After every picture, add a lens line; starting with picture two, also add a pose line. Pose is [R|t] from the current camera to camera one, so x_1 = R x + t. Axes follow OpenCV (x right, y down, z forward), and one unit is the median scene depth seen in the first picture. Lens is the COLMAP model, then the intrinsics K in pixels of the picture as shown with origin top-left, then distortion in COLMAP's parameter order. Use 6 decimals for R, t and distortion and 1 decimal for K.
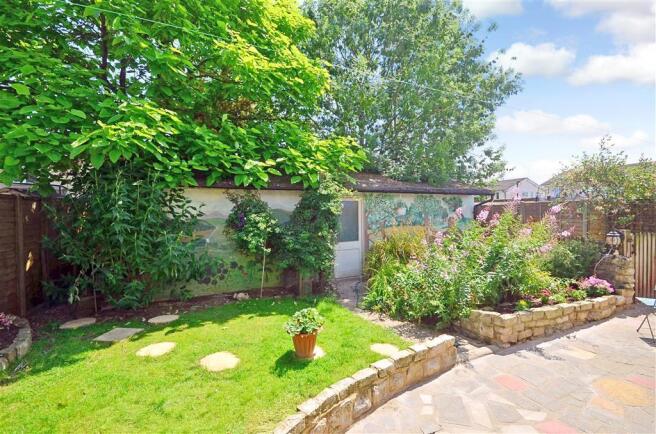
lens RADIAL K [[303.2, 0, 328.9], [0, 303.2, 213.3], [0, 0, 1]] dist [-0.001609, -0.000823]
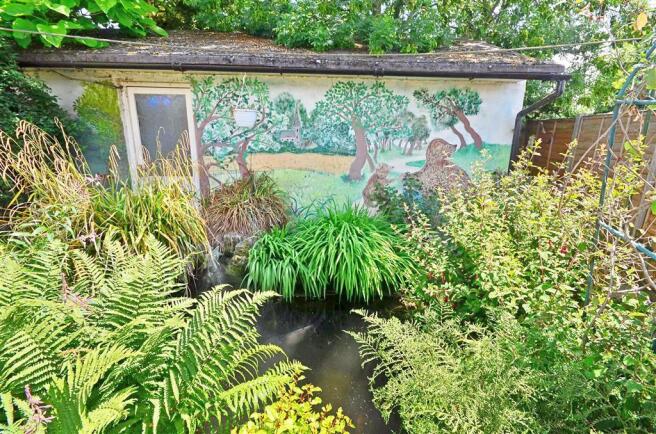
lens RADIAL K [[303.2, 0, 328.9], [0, 303.2, 213.3], [0, 0, 1]] dist [-0.001609, -0.000823]
pose [[0.895698, 0.151622, -0.418015, 0.698955], [-0.034928, 0.961156, 0.273788, 0.001479], [0.443290, -0.230631, 0.866201, 0.830508]]
